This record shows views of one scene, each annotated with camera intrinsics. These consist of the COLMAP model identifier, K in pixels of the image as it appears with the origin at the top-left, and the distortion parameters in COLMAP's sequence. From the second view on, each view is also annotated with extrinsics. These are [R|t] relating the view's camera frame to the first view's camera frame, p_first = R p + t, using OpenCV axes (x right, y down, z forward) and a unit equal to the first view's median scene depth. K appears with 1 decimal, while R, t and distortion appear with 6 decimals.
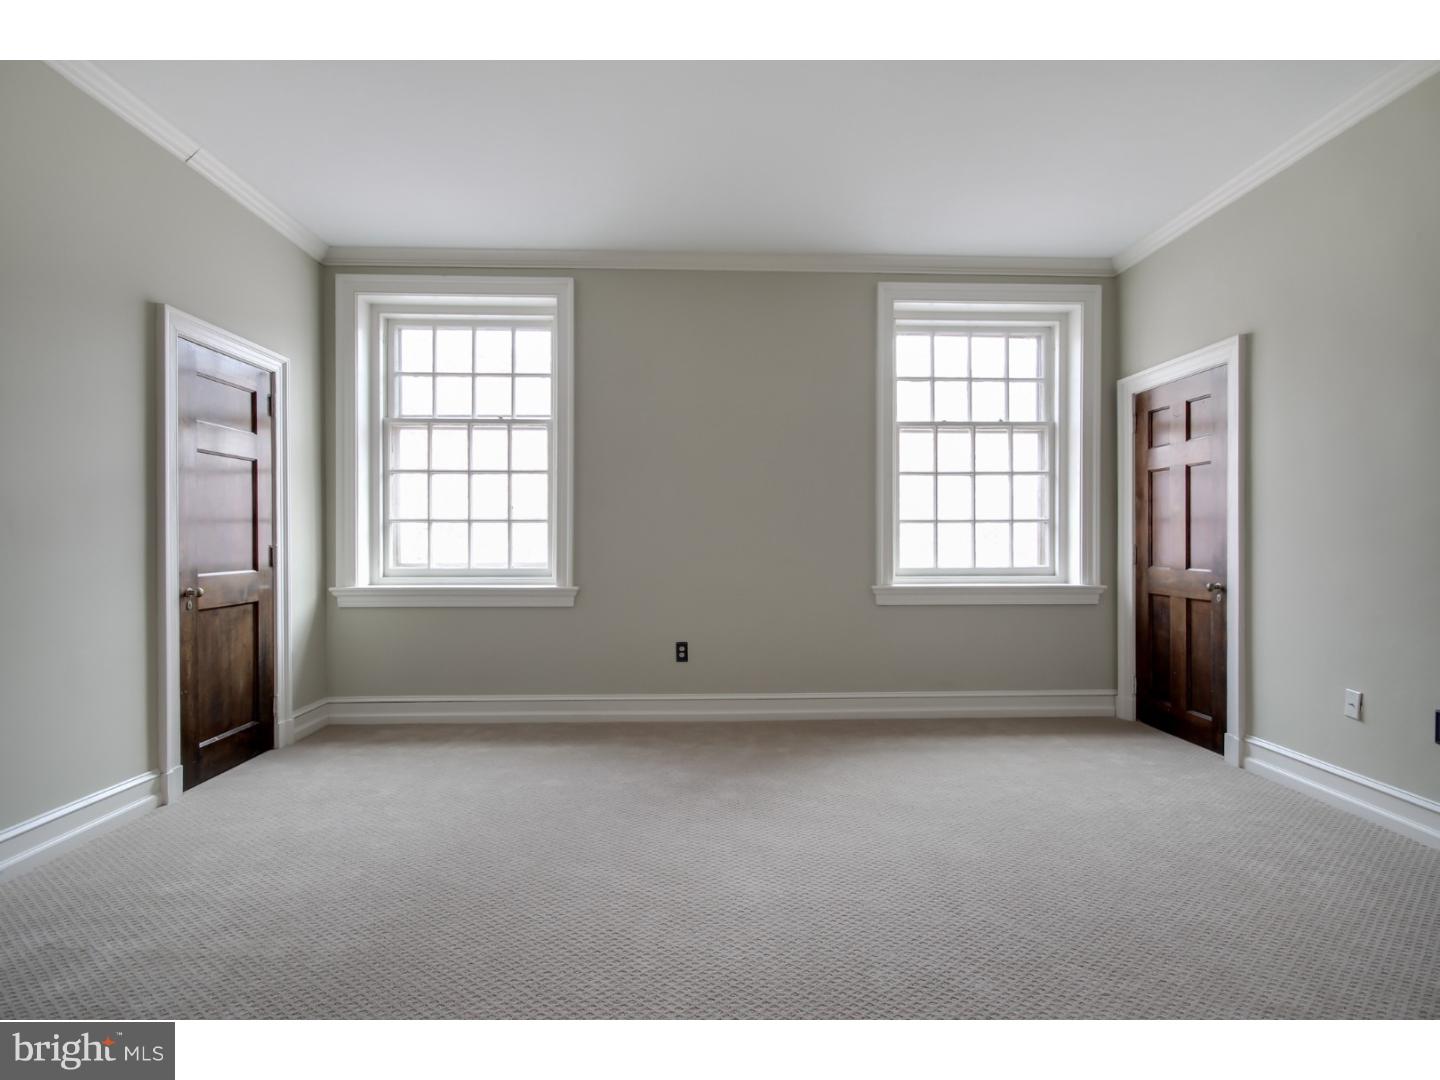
lens RADIAL K [[689.4, 0, 740.6], [0, 689.4, 538.7], [0, 0, 1]] dist [0.010555, -0.009242]
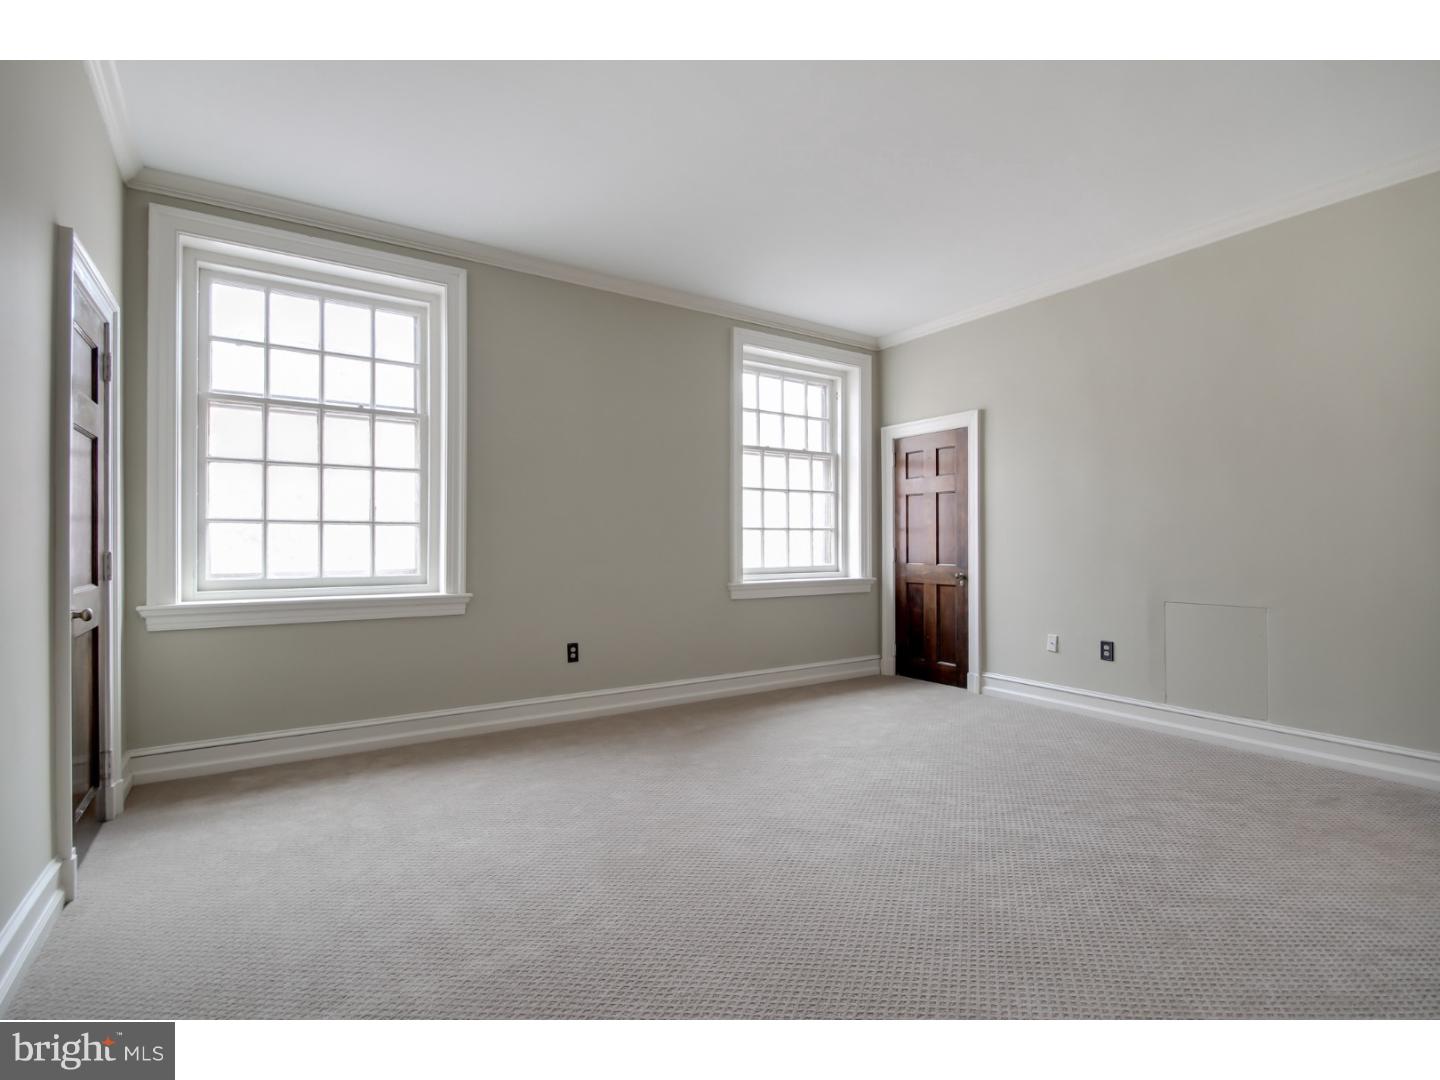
lens RADIAL K [[689.4, 0, 740.6], [0, 689.4, 538.7], [0, 0, 1]] dist [0.010555, -0.009242]
pose [[0.848564, 0.003850, 0.529079, -0.414905], [-0.001081, 0.999984, -0.005543, -0.001086], [-0.529092, 0.004132, 0.848555, -0.009104]]
